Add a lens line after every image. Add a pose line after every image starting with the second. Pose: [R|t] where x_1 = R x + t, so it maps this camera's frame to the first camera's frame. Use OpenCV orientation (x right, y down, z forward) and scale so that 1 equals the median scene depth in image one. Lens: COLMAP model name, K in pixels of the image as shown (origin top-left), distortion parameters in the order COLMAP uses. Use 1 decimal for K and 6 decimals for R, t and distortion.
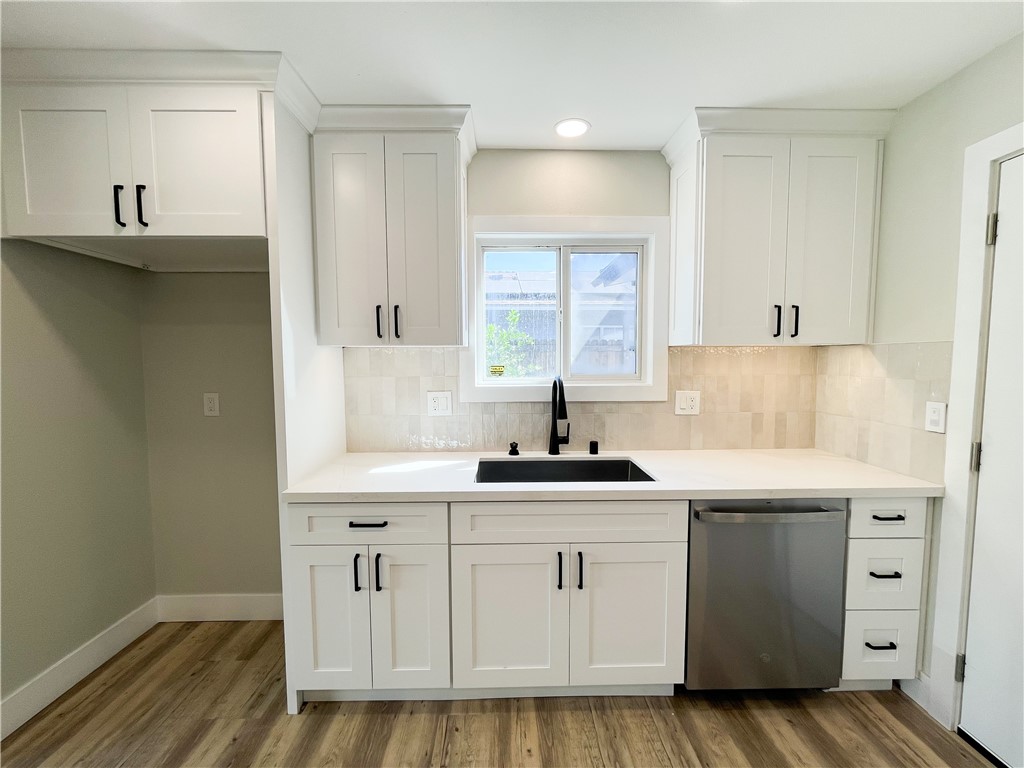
lens RADIAL K [[416.3, 0, 508.9], [0, 416.3, 387.5], [0, 0, 1]] dist [-0.003224, -0.000060]
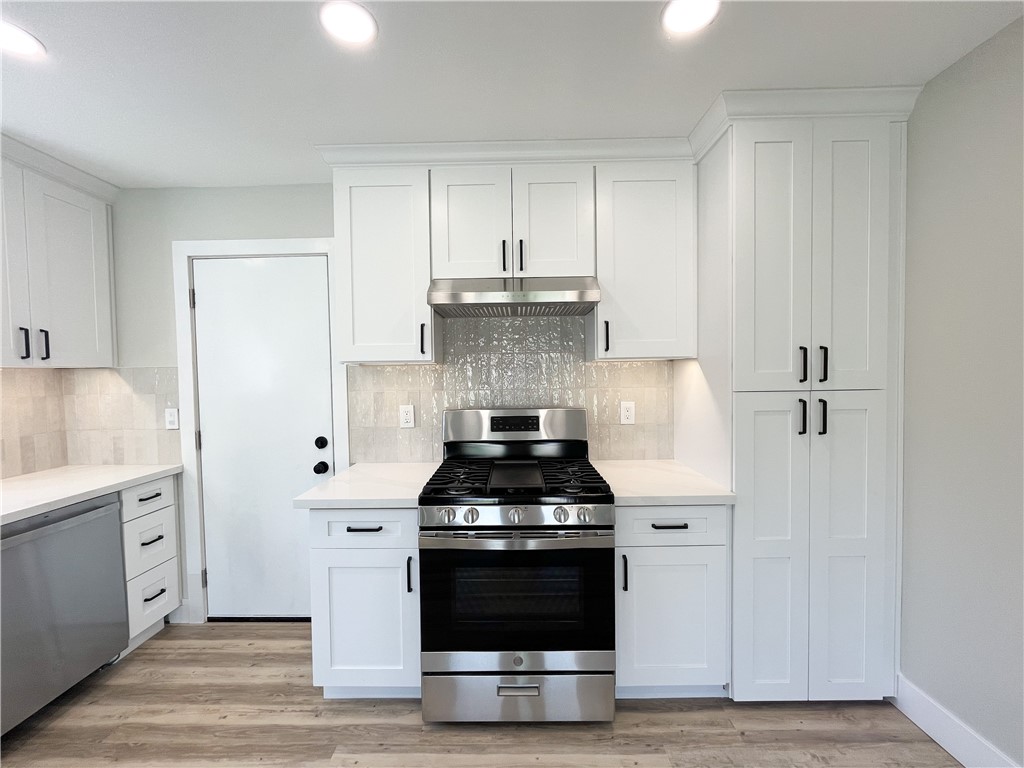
lens RADIAL K [[416.3, 0, 510.1], [0, 416.3, 385.9], [0, 0, 1]] dist [-0.003224, -0.000060]
pose [[0.035967, -0.028609, 0.998943, -0.365351], [0.085133, 0.996044, 0.025461, 0.019897], [-0.995720, 0.084127, 0.038261, -0.234554]]
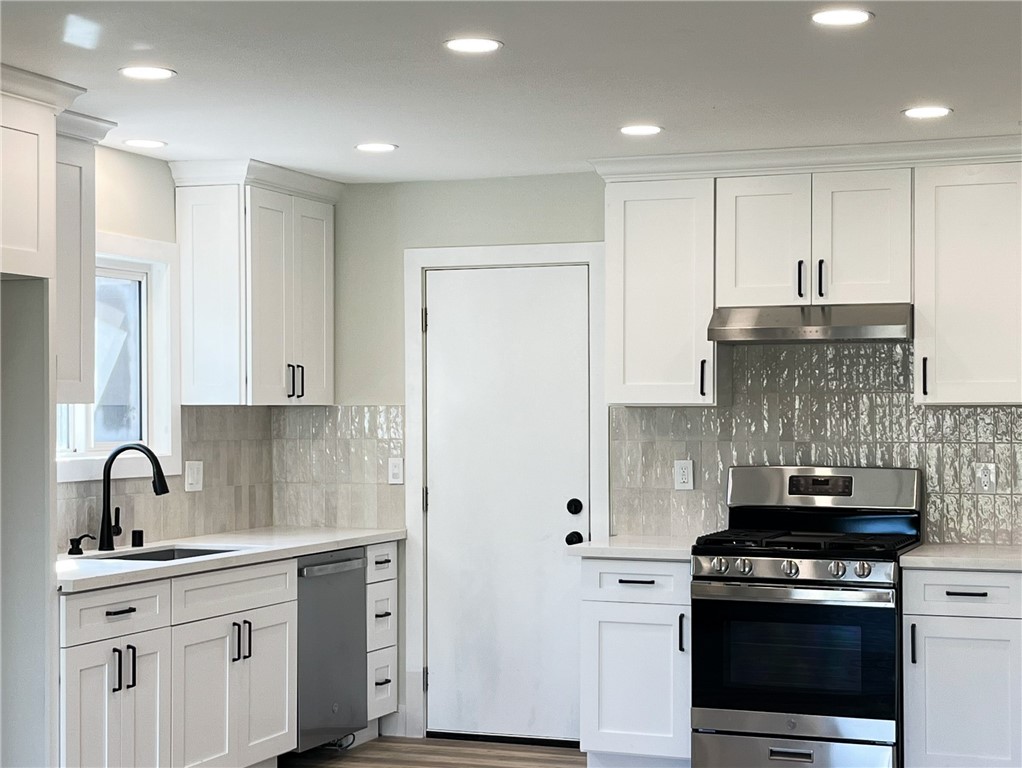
lens RADIAL K [[1814.6, 0, 515.3], [0, 1814.6, 392.7], [0, 0, 1]] dist [0.094172, 0.000000]
pose [[0.375108, 0.012052, 0.926903, -3.429103], [0.065886, 0.997040, -0.039627, 0.074721], [-0.924637, 0.075935, 0.373204, -1.170393]]
